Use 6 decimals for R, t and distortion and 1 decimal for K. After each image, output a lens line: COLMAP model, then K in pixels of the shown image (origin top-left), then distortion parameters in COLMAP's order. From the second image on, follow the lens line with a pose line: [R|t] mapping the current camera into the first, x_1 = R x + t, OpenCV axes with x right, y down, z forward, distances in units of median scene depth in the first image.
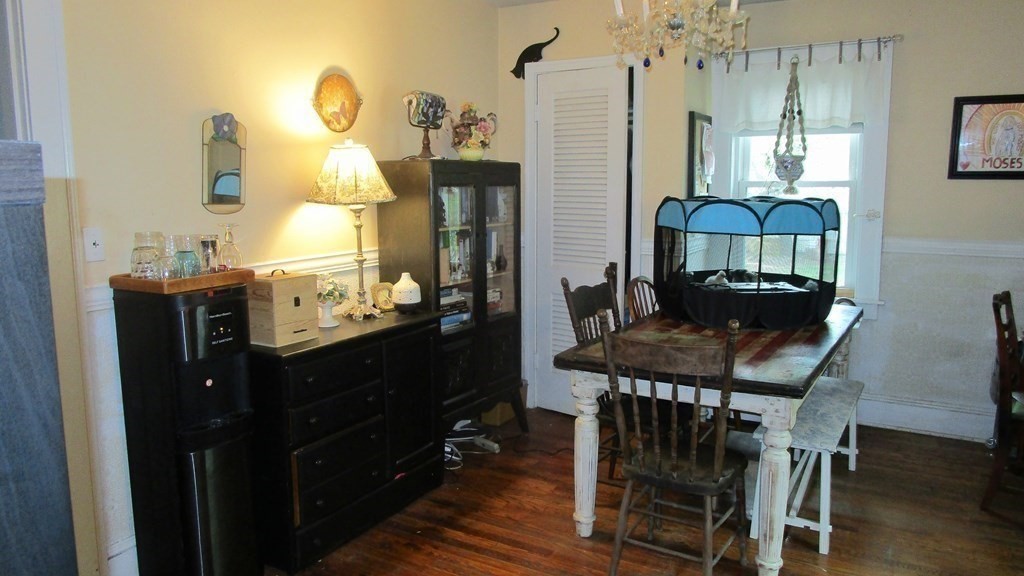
lens RADIAL K [[736.2, 0, 510.2], [0, 736.2, 290.1], [0, 0, 1]] dist [-0.014597, 0.003213]
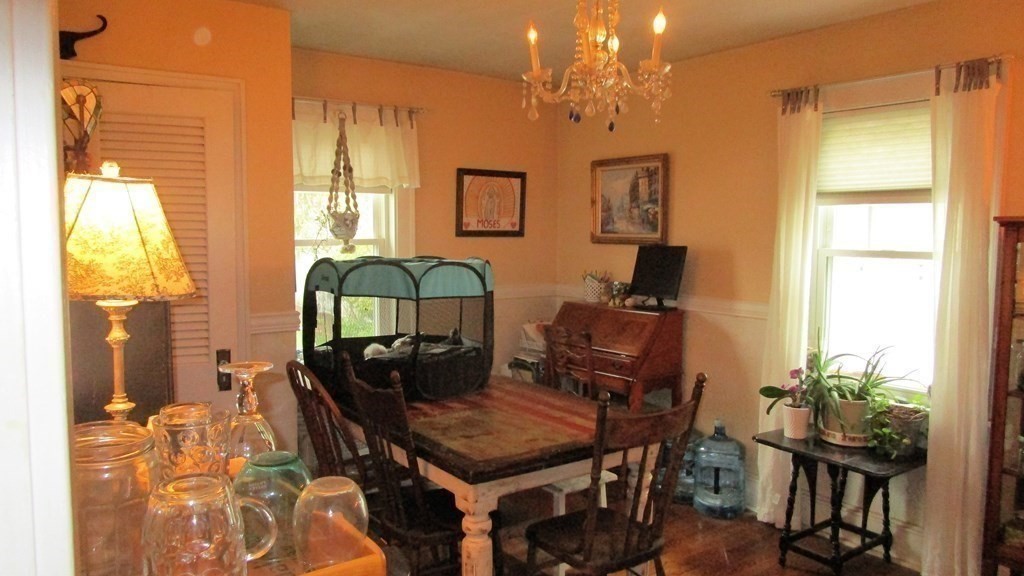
lens RADIAL K [[736.2, 0, 509.2], [0, 736.2, 283.5], [0, 0, 1]] dist [-0.014597, 0.003213]
pose [[0.418682, -0.060815, 0.906094, -0.408991], [0.137362, 0.990516, 0.003010, -0.067448], [-0.897684, 0.123202, 0.423065, 0.420647]]
